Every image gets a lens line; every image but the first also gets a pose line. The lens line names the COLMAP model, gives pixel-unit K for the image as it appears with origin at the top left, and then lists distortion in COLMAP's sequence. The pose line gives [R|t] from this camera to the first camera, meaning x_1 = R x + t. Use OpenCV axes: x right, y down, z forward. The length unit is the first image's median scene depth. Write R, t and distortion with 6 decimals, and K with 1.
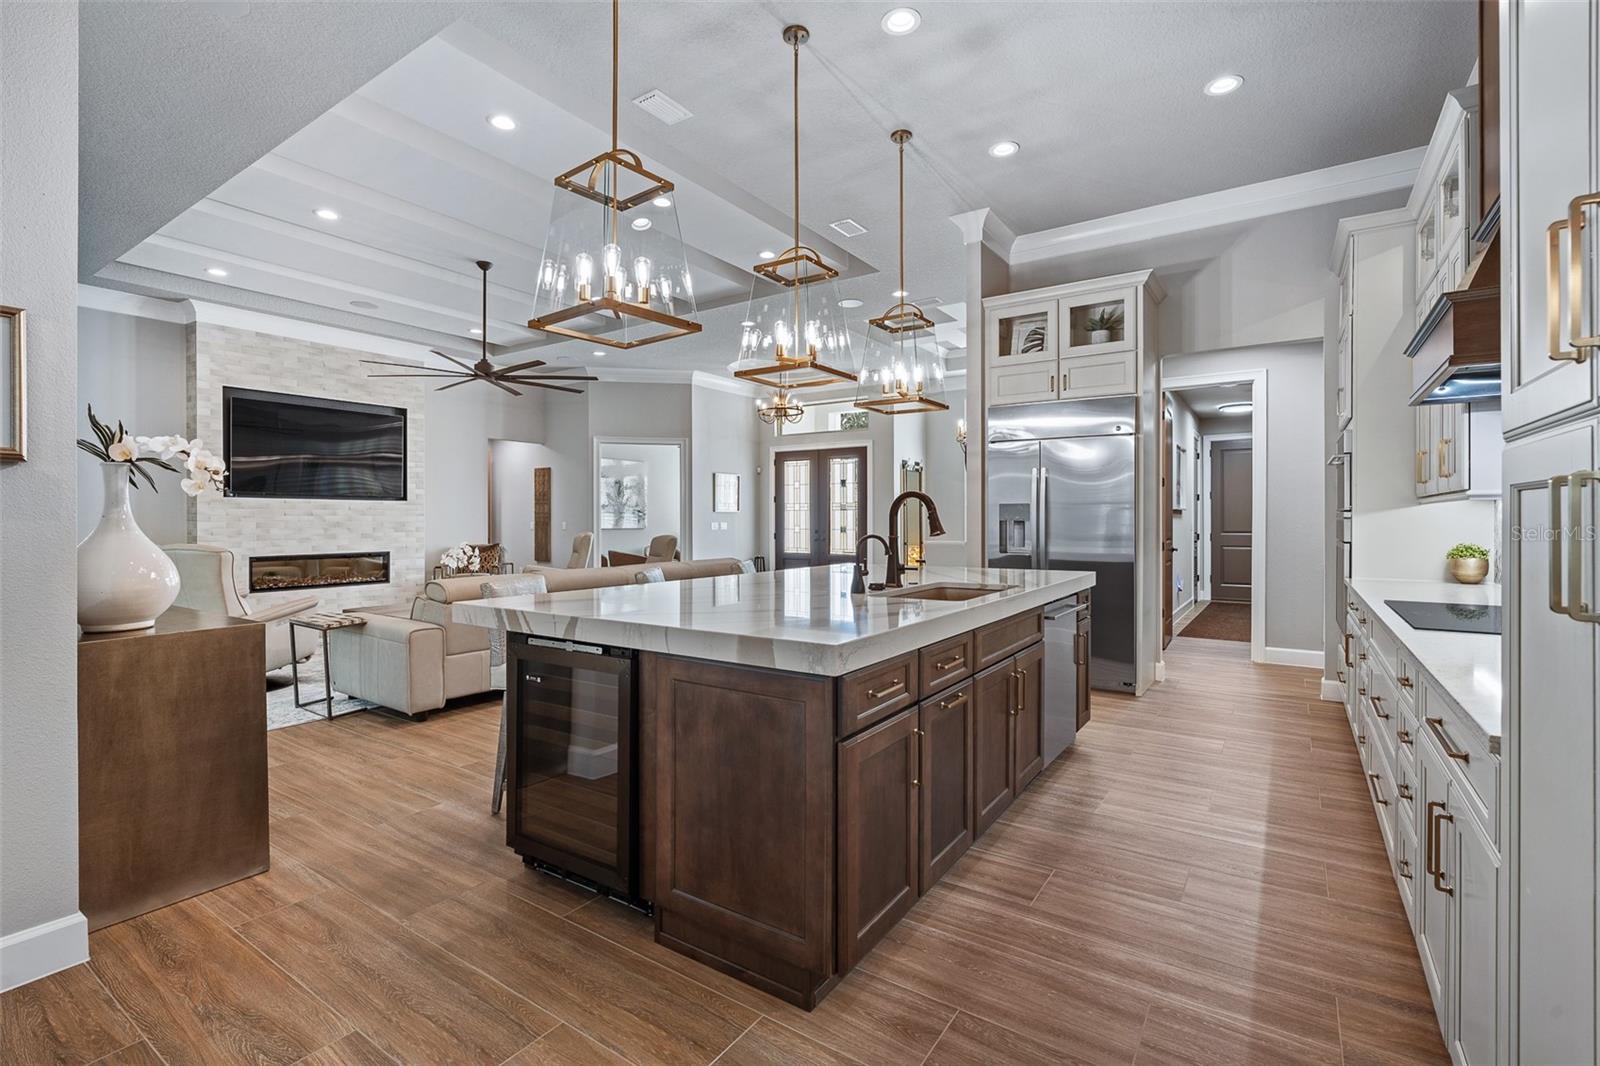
lens RADIAL K [[733.2, 0, 801.7], [0, 733.2, 522.0], [0, 0, 1]] dist [0.001514, 0.000190]
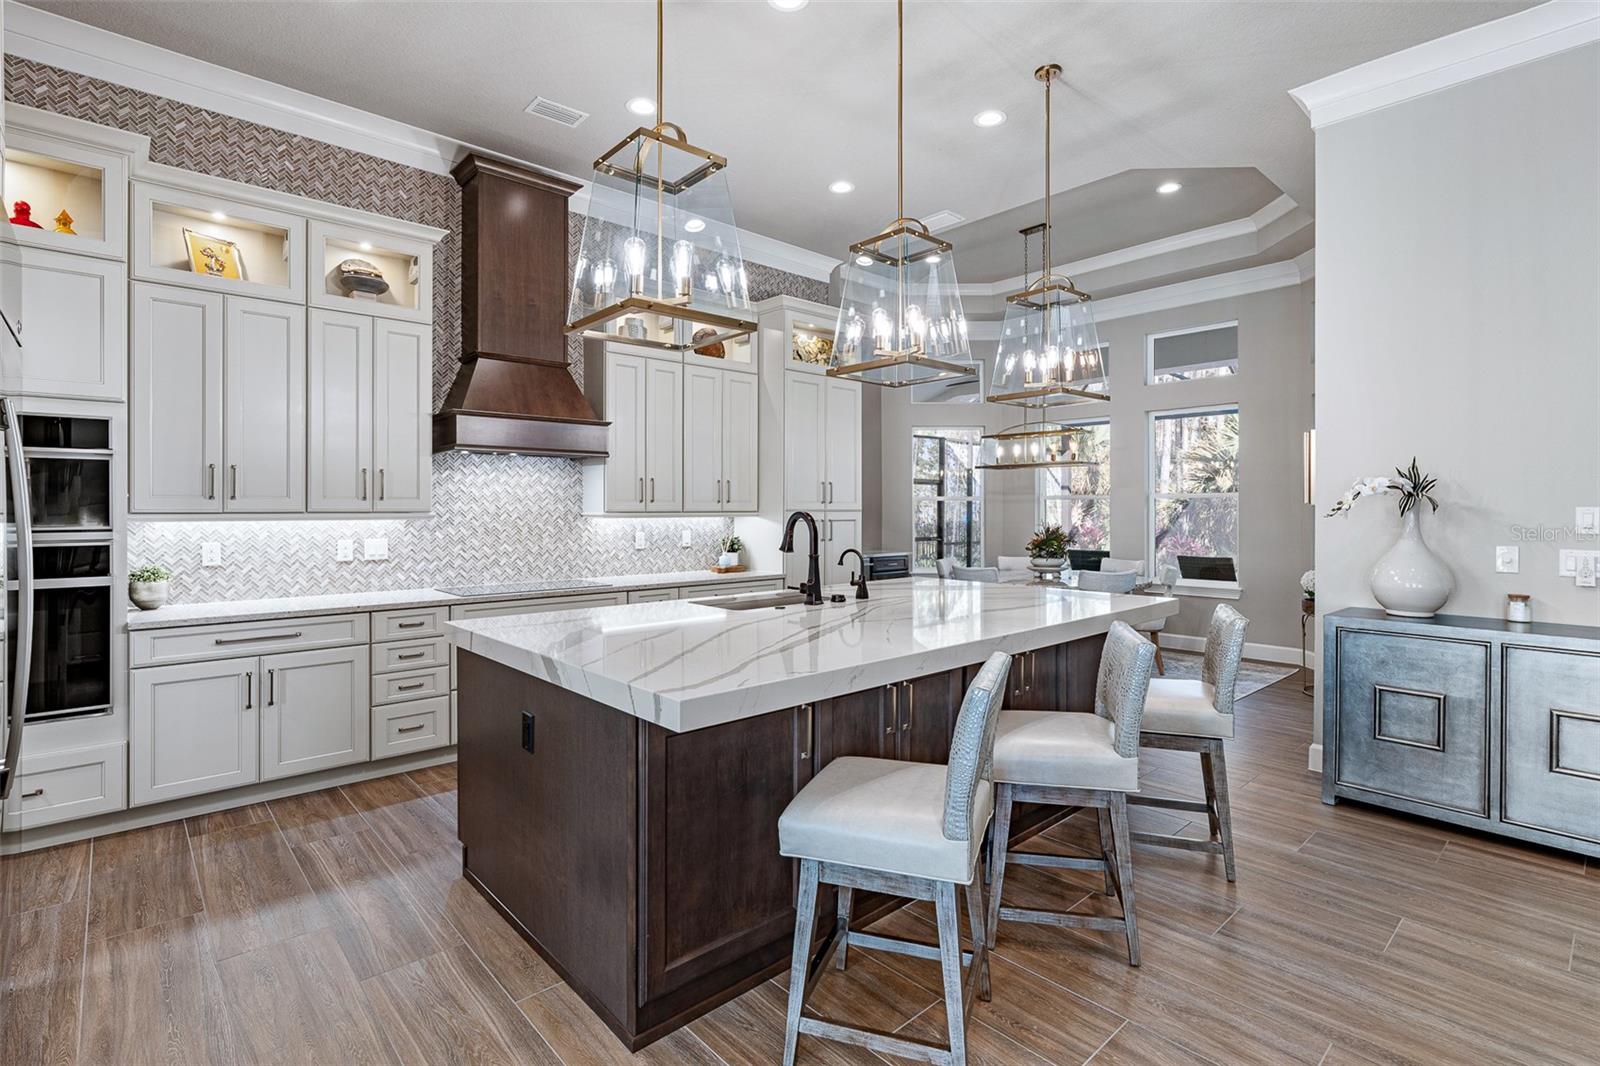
lens RADIAL K [[761.7, 0, 810.5], [0, 761.7, 510.1], [0, 0, 1]] dist [-0.004581, -0.000493]
pose [[-0.974292, 0.000882, 0.225286, -0.042399], [0.002296, 0.999979, 0.006017, -0.018138], [-0.225276, 0.006379, -0.974274, 0.746558]]
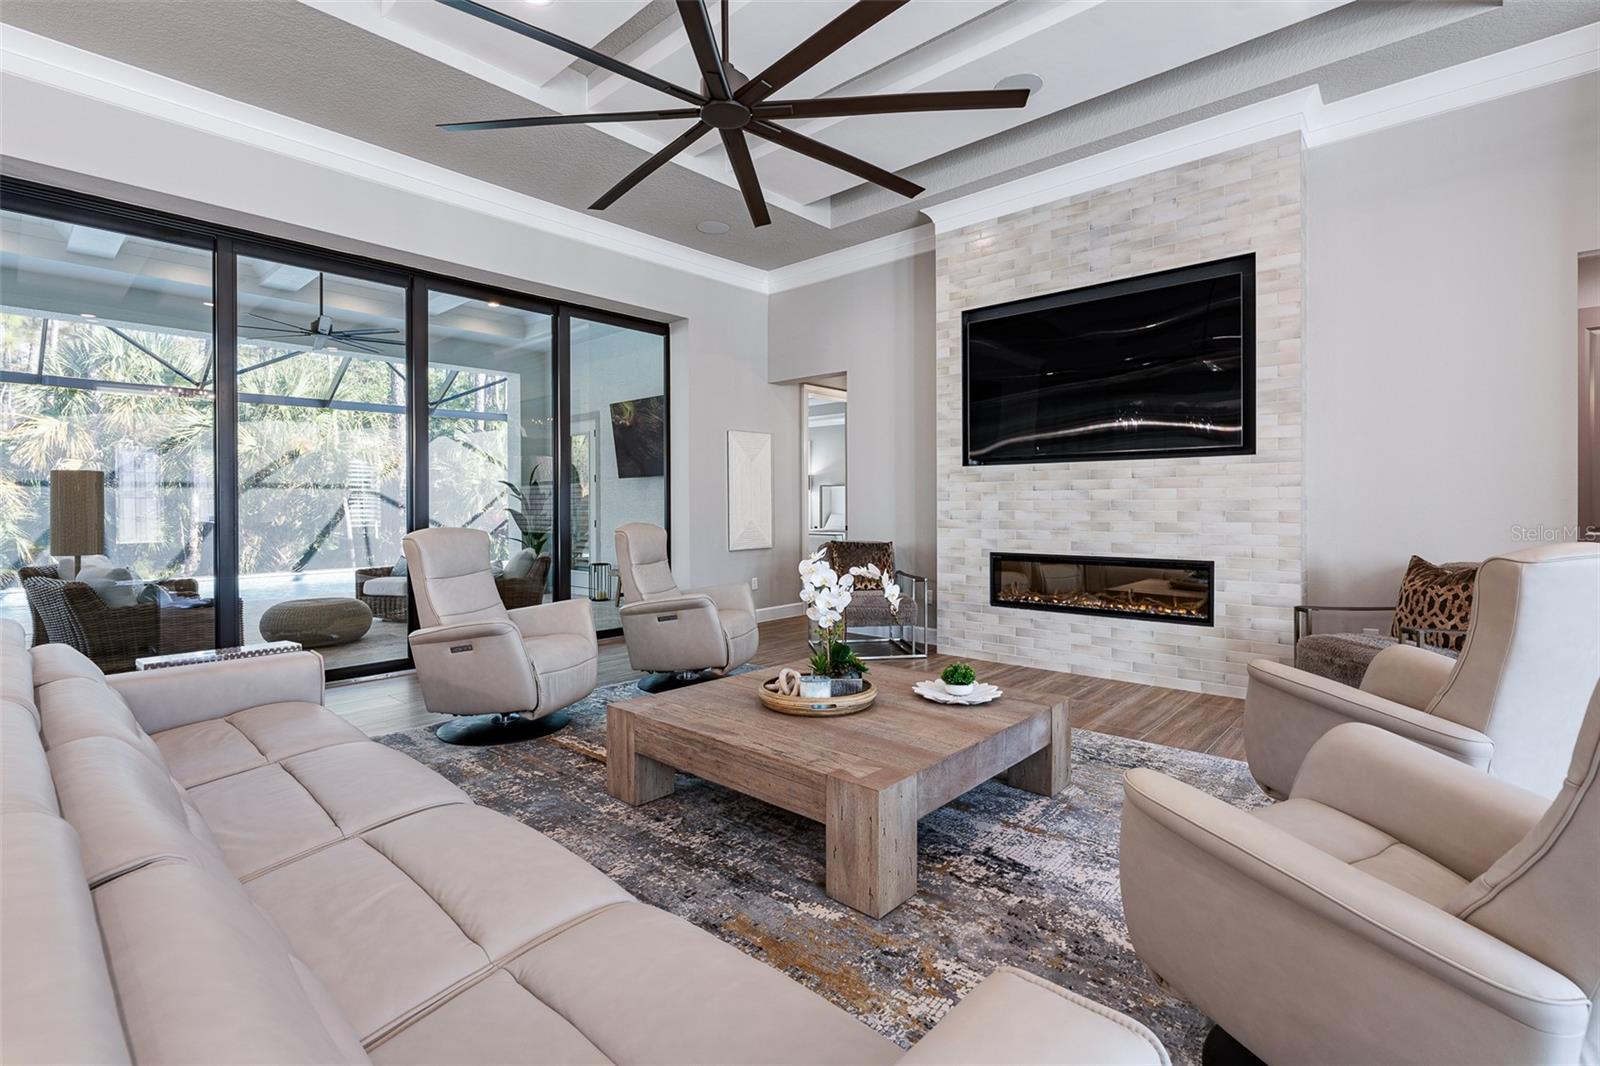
lens RADIAL K [[733.2, 0, 799.4], [0, 733.2, 506.3], [0, 0, 1]] dist [-0.002607, -0.000513]
pose [[-0.137872, 0.004315, -0.990441, -0.049916], [0.000331, 0.999991, 0.004311, 0.001890], [0.990450, 0.000267, -0.137872, 0.845297]]
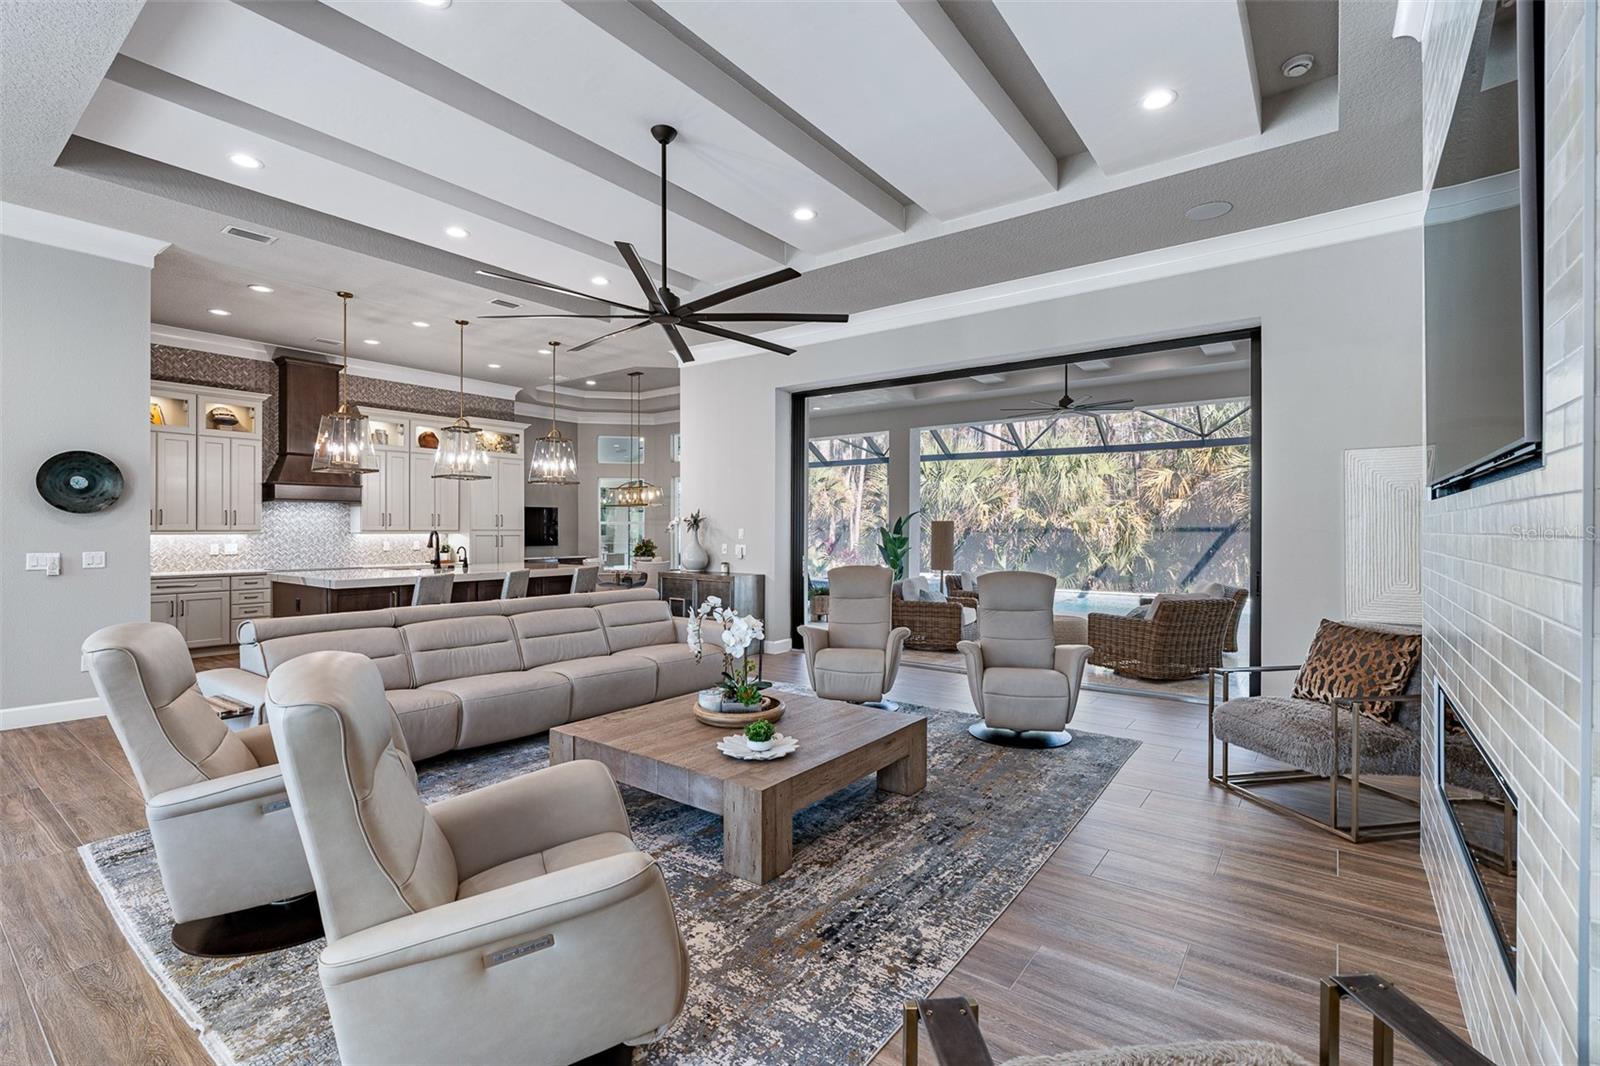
lens RADIAL K [[716.5, 0, 797.9], [0, 716.5, 528.0], [0, 0, 1]] dist [-0.001678, 0.000096]
pose [[-0.998946, 0.001271, 0.045875, -0.441528], [0.001379, 0.999996, 0.002340, -0.019521], [-0.045872, 0.002401, -0.998944, 1.231625]]
